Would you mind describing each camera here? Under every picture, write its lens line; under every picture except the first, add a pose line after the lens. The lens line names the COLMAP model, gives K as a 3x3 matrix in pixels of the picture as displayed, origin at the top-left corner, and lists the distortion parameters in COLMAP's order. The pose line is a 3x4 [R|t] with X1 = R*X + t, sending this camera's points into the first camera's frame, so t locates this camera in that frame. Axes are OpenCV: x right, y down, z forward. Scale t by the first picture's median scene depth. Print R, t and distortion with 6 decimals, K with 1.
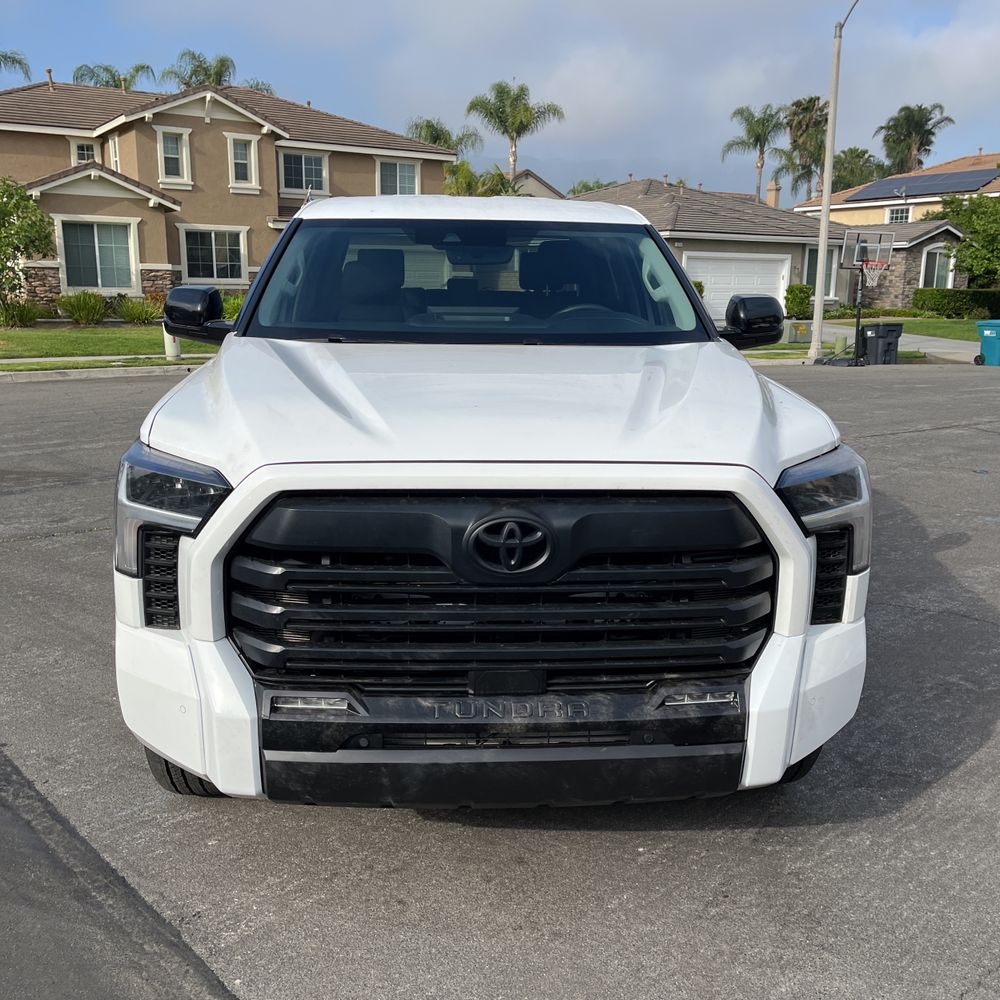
lens RADIAL K [[1036.3, 0, 500.0], [0, 1036.3, 500.0], [0, 0, 1]] dist [0.018167, 0.022359]
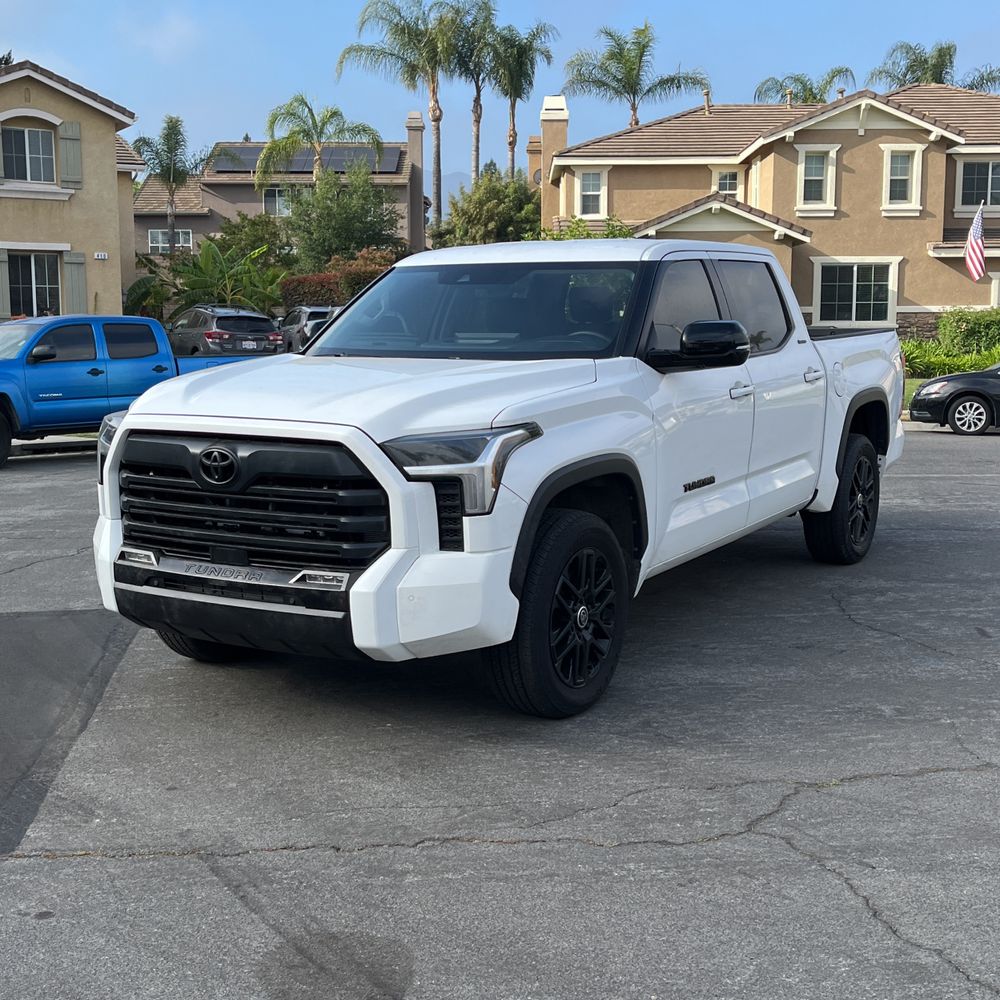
lens RADIAL K [[1419.8, 0, 500.0], [0, 1419.8, 500.0], [0, 0, 1]] dist [0.119568, -0.378735]
pose [[0.815230, 0.058472, -0.576178, 0.158031], [-0.109055, 0.992591, -0.053570, 0.015876], [0.568776, 0.106506, 0.815567, -0.055172]]
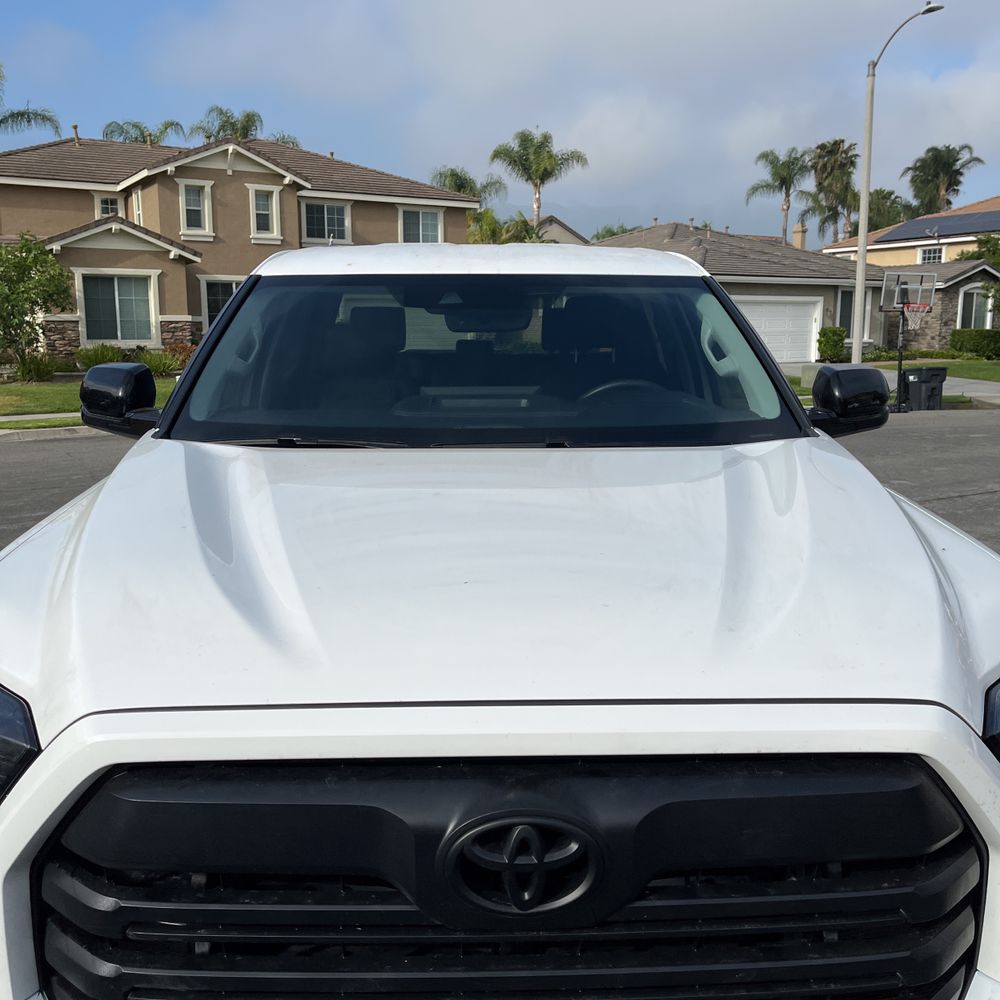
lens RADIAL K [[1027.0, 0, 488.3], [0, 1027.0, 486.9], [0, 0, 1]] dist [0.018682, 0.009053]
pose [[0.999288, -0.006616, -0.037143, 0.001269], [0.004695, 0.998659, -0.051559, -0.012088], [0.037434, 0.051348, 0.997979, 0.041275]]
